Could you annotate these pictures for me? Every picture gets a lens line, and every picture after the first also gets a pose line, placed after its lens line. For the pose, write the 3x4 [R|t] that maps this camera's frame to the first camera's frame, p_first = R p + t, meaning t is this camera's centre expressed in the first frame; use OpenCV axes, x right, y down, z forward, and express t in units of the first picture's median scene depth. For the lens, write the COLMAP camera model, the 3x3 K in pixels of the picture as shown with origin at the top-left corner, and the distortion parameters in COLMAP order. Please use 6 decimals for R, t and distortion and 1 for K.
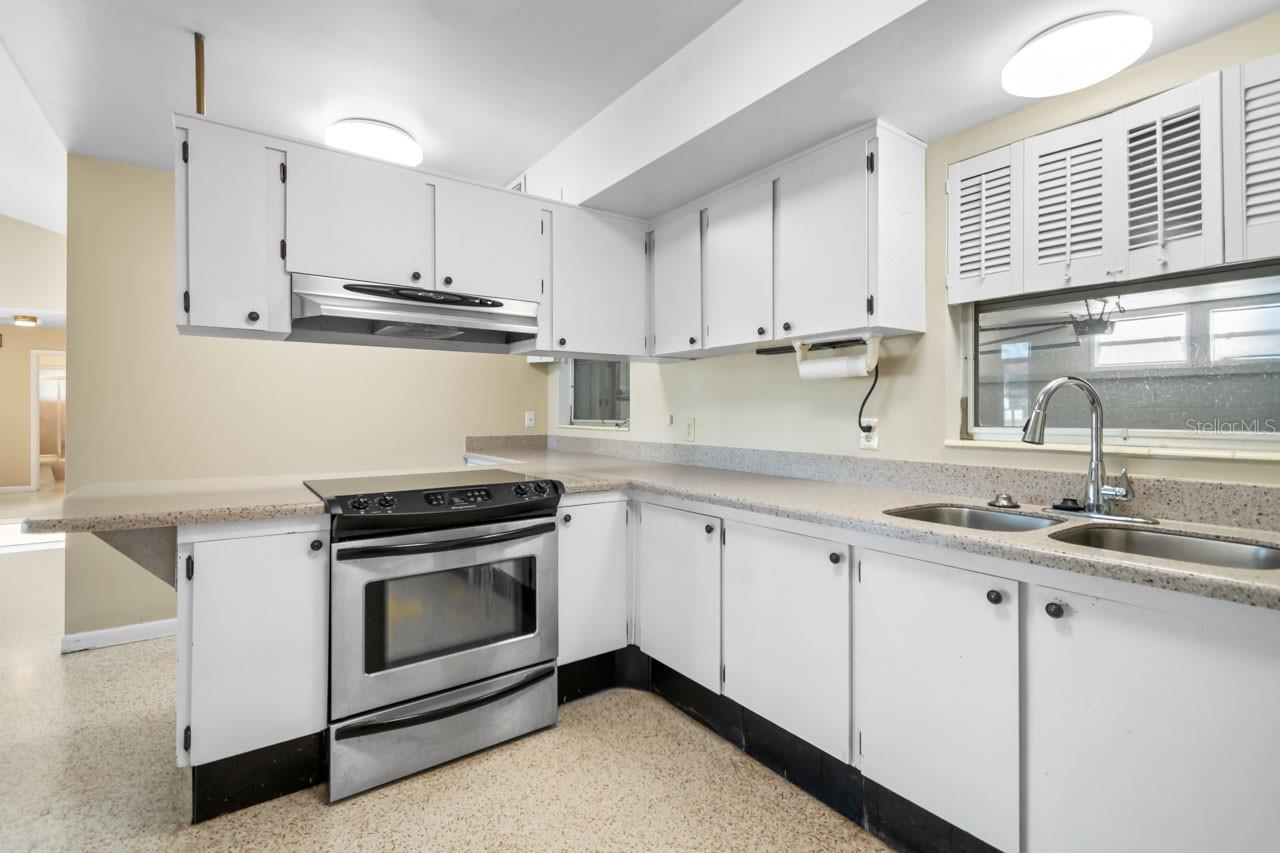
lens RADIAL K [[580.3, 0, 636.2], [0, 580.3, 413.0], [0, 0, 1]] dist [0.007872, -0.006584]
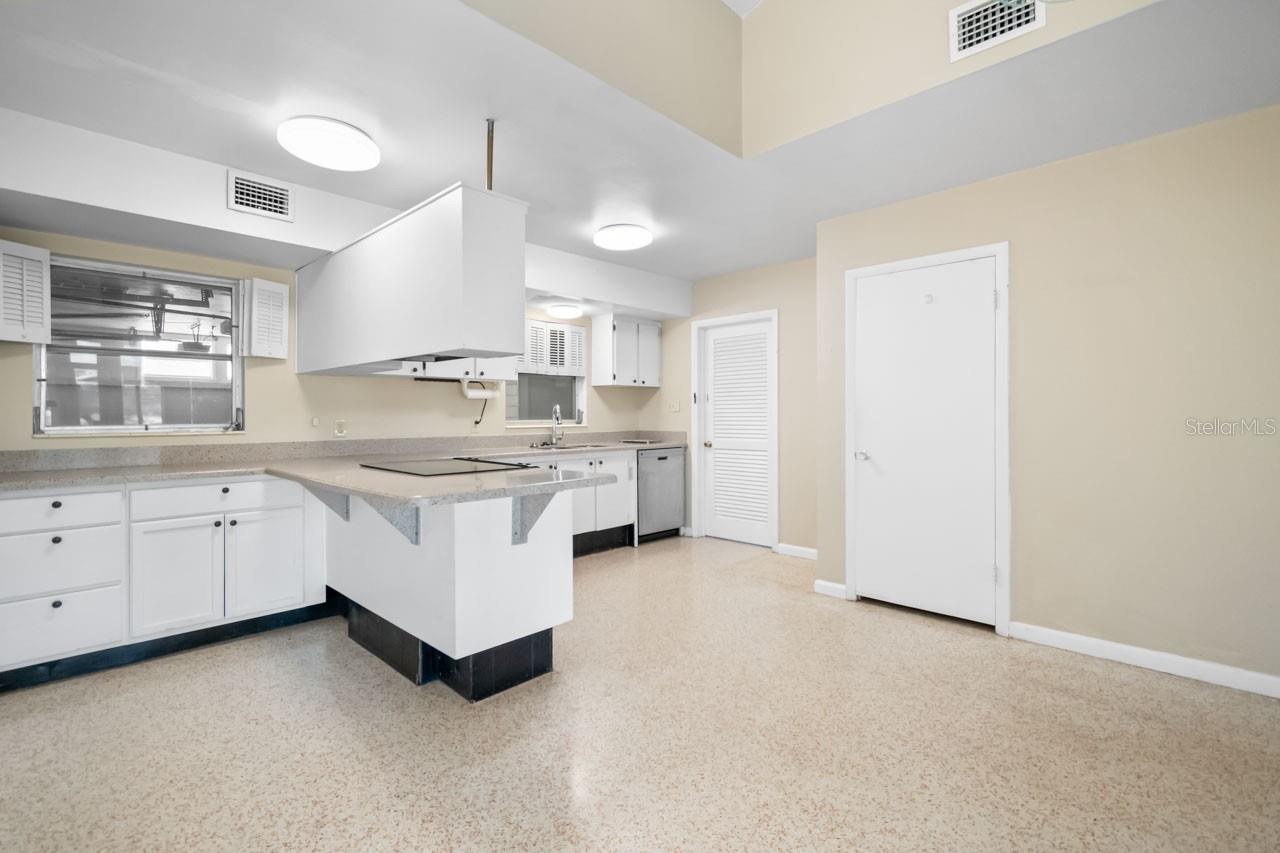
lens RADIAL K [[580.3, 0, 636.2], [0, 580.3, 413.0], [0, 0, 1]] dist [0.007872, -0.006584]
pose [[-0.177800, 0.001042, 0.984066, -1.809468], [0.003246, 0.999995, -0.000473, -0.005353], [-0.984061, 0.003110, -0.177803, 0.797190]]
